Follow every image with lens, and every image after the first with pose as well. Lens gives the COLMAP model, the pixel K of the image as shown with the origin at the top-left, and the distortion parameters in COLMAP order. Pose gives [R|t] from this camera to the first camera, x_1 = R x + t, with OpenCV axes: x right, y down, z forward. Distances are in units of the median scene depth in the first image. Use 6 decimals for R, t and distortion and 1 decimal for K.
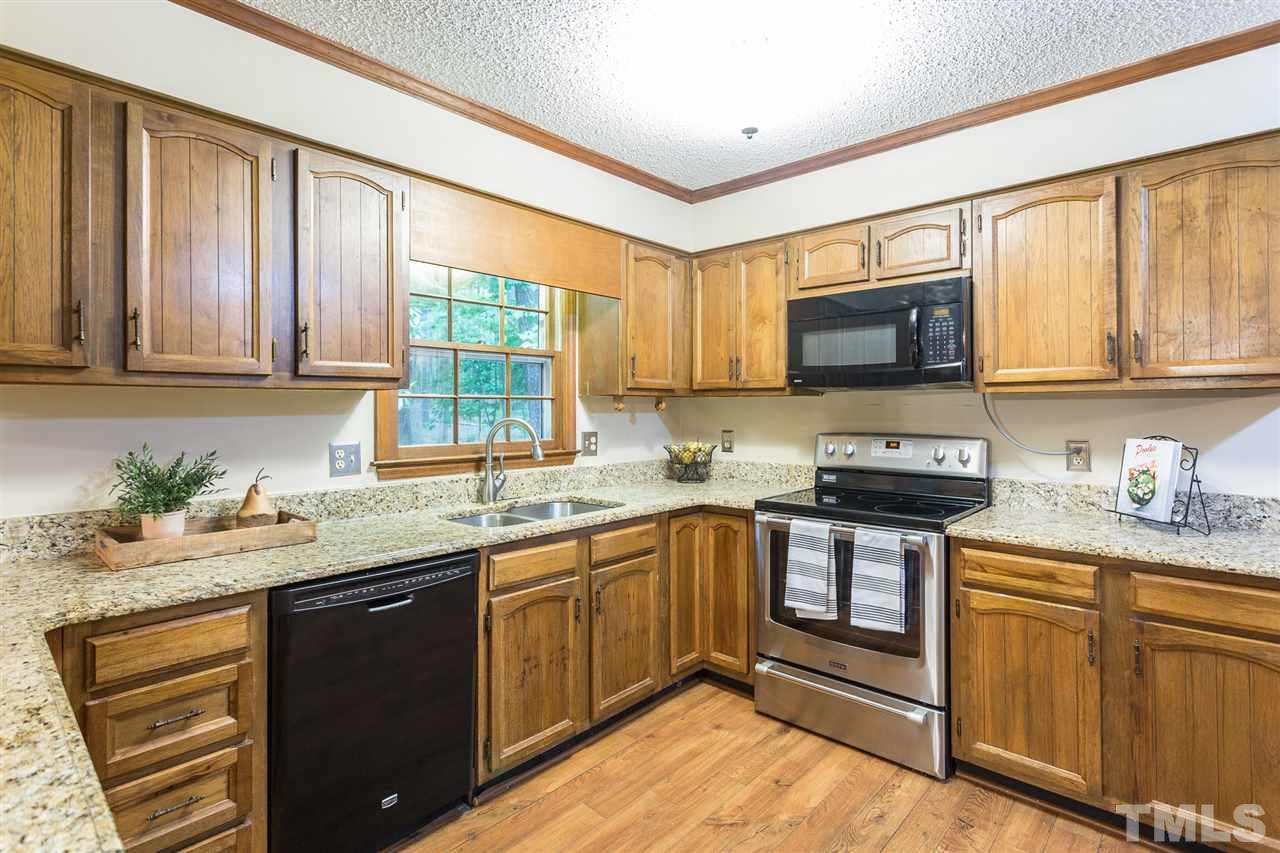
lens RADIAL K [[616.2, 0, 642.1], [0, 616.2, 408.4], [0, 0, 1]] dist [-0.000812, 0.000254]
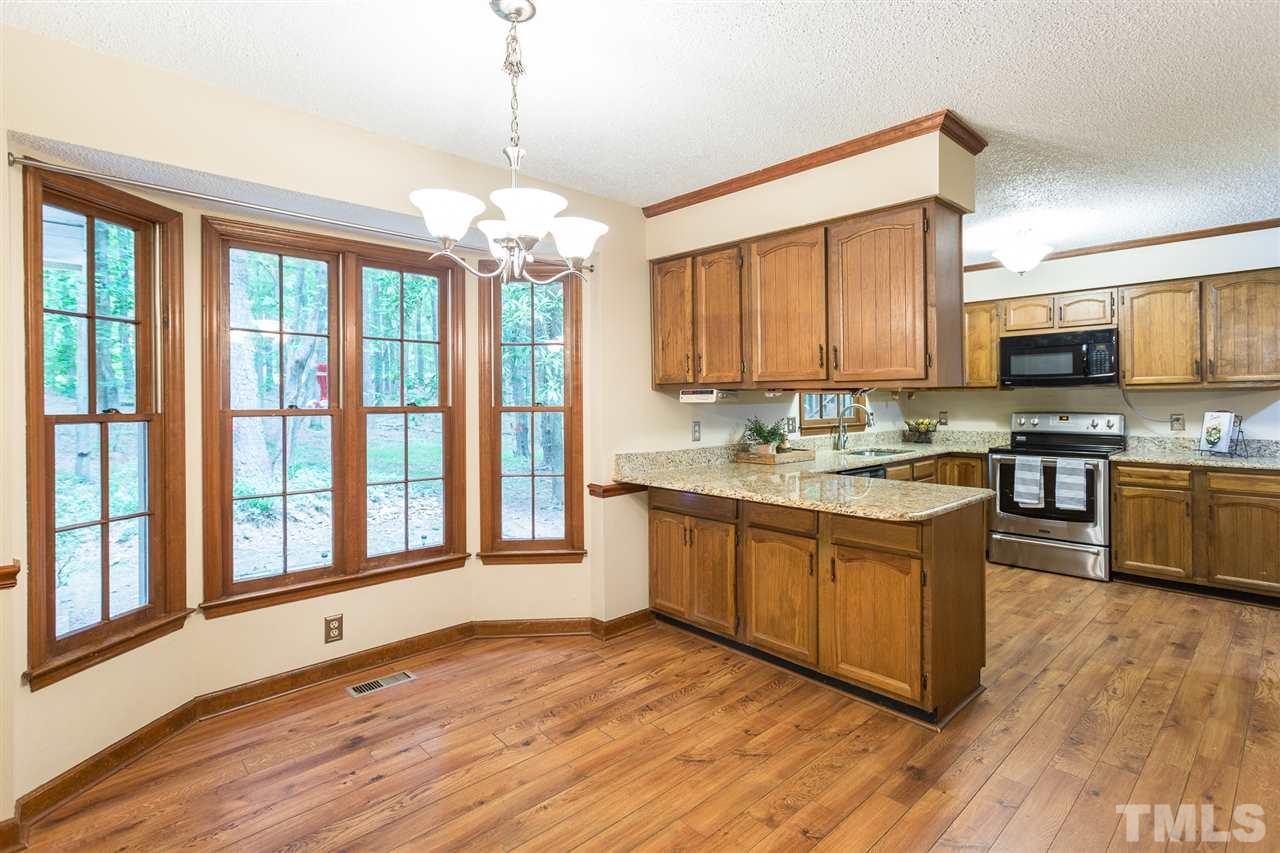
lens RADIAL K [[614.4, 0, 634.0], [0, 614.4, 405.5], [0, 0, 1]] dist [-0.000296, -0.000967]
pose [[0.996550, -0.006992, -0.082702, -0.829322], [0.007780, 0.999927, 0.009214, -0.004203], [0.082632, -0.009826, 0.996532, -1.053589]]
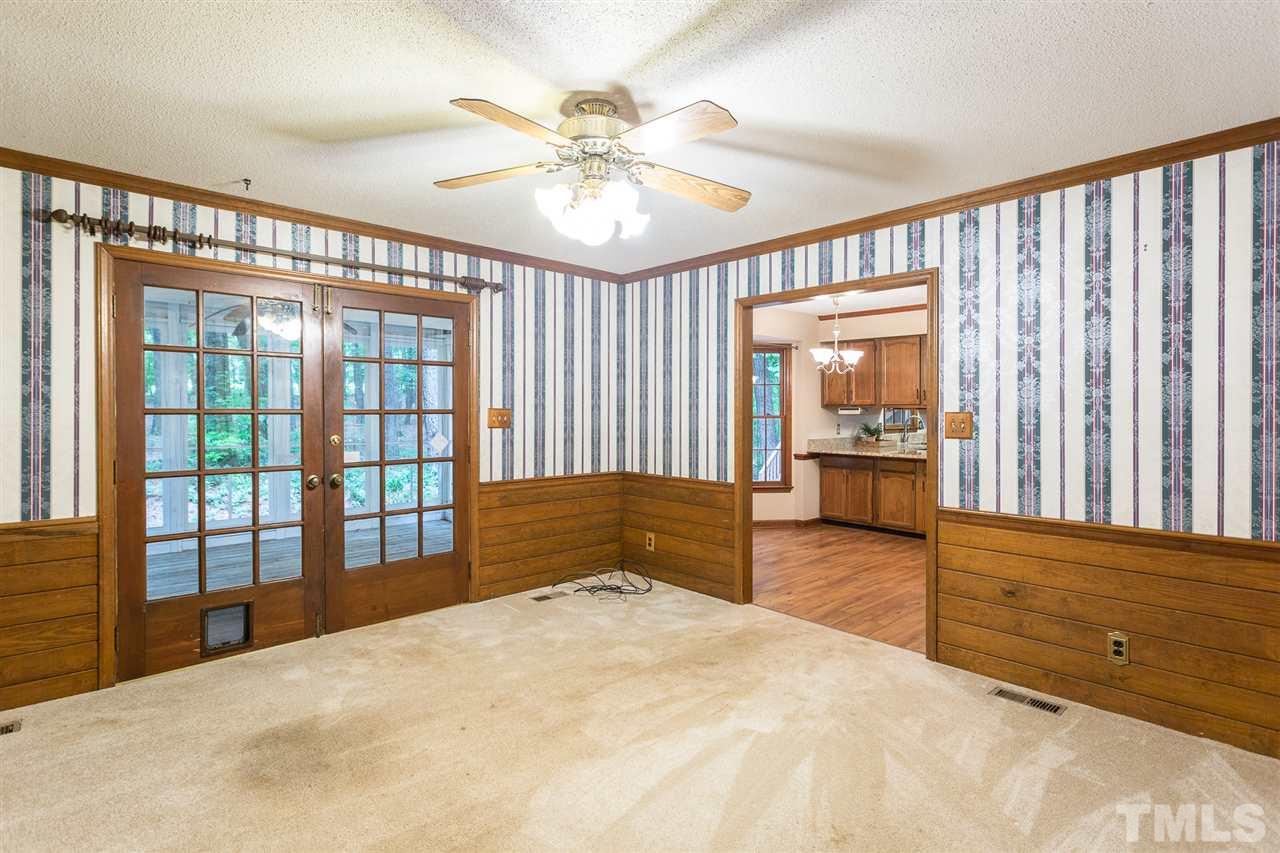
lens RADIAL K [[608.8, 0, 640.9], [0, 608.8, 416.8], [0, 0, 1]] dist [0.000664, 0.000214]
pose [[0.996595, -0.000810, -0.082445, -1.570901], [0.001354, 0.999978, 0.006547, -0.003647], [0.082438, -0.006636, 0.996574, -2.633489]]
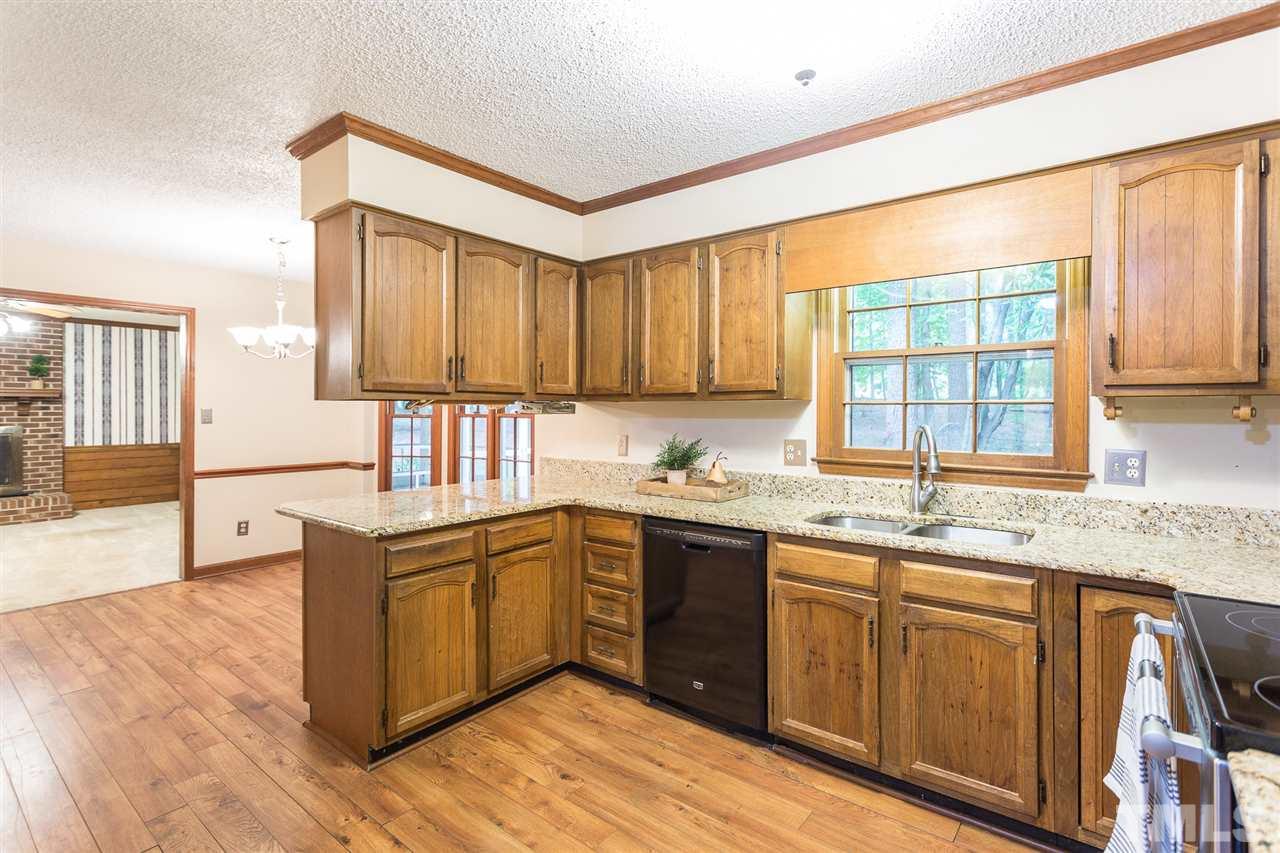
lens RADIAL K [[616.2, 0, 642.1], [0, 616.2, 408.4], [0, 0, 1]] dist [-0.000812, 0.000254]
pose [[0.075033, -0.001484, -0.997180, 0.786138], [-0.002023, 0.999997, -0.001640, -0.008425], [0.997179, 0.002140, 0.075029, 0.580920]]
